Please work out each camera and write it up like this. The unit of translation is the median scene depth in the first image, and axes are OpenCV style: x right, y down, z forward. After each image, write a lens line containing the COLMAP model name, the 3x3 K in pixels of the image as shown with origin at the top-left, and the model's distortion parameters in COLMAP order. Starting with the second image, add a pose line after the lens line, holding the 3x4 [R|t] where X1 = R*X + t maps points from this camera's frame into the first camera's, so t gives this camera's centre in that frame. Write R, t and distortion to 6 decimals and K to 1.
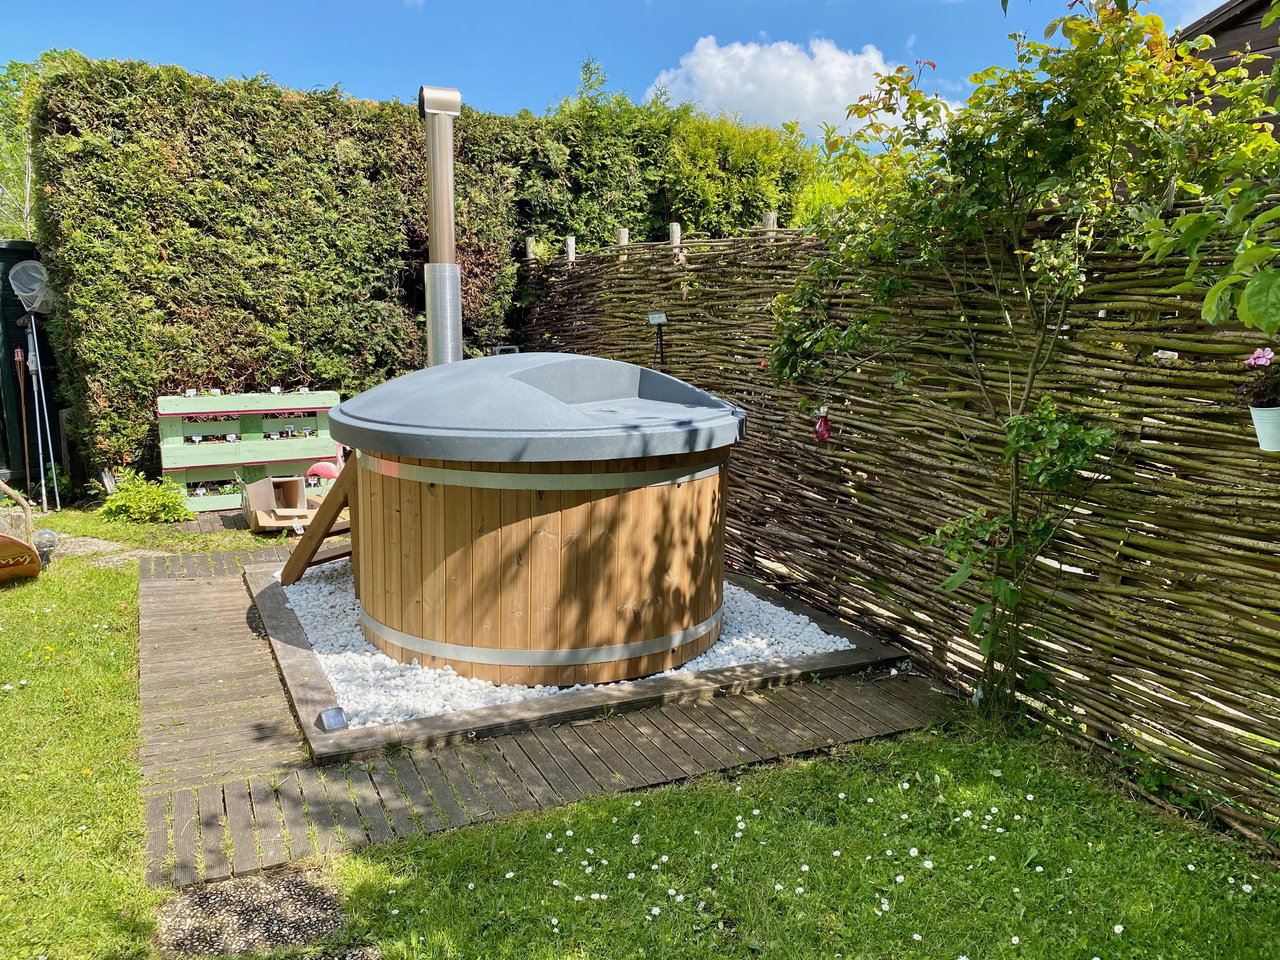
lens RADIAL K [[973.6, 0, 640.2], [0, 973.6, 477.3], [0, 0, 1]] dist [-0.010061, -0.002855]
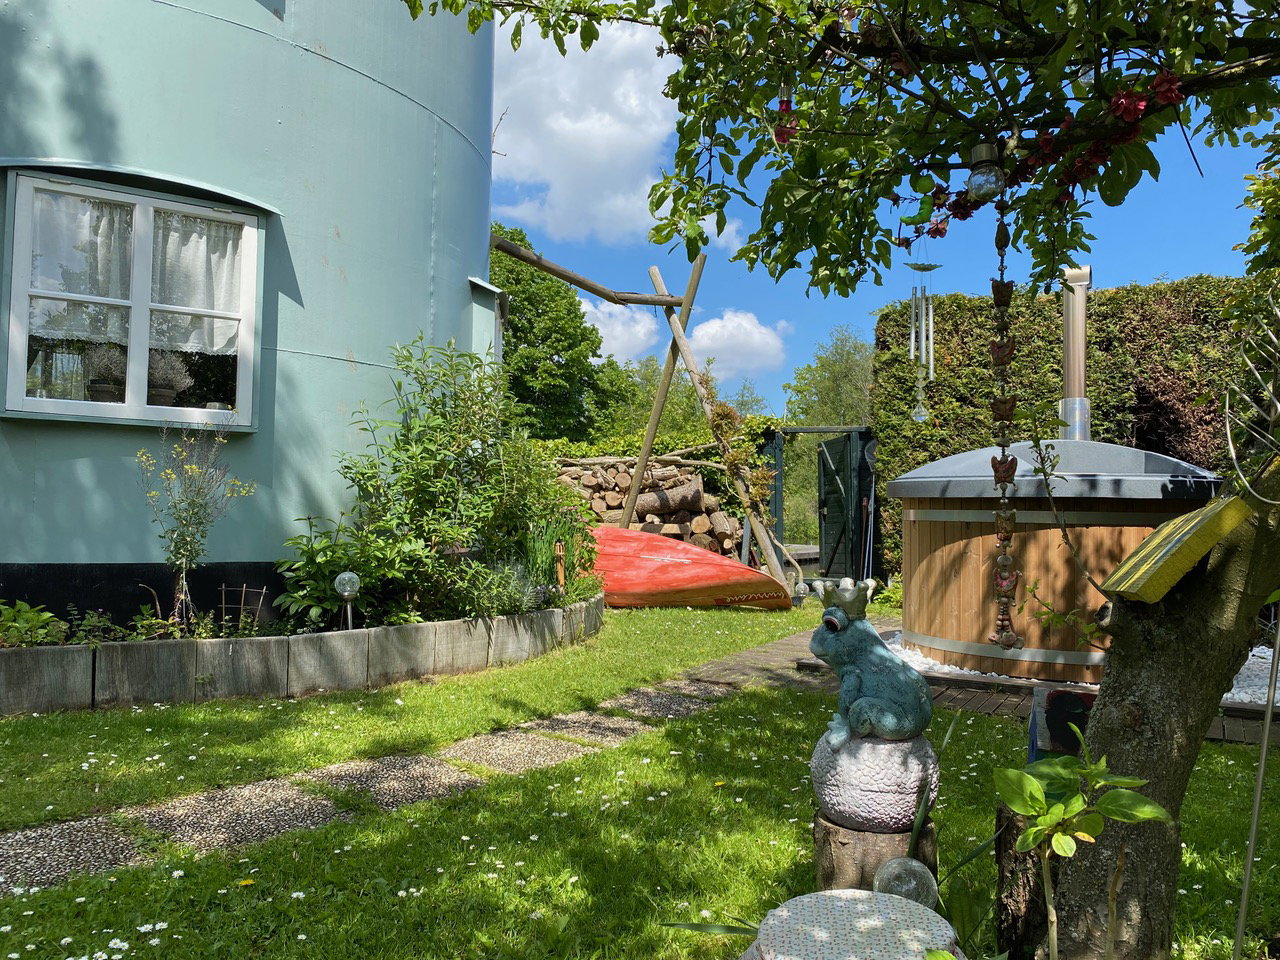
lens RADIAL K [[973.6, 0, 640.7], [0, 973.6, 480.9], [0, 0, 1]] dist [-0.010061, -0.002855]
pose [[0.580195, -0.045874, -0.813185, 0.390366], [-0.135252, 0.979124, -0.151736, 0.120502], [0.803169, 0.198022, 0.561878, -0.111769]]
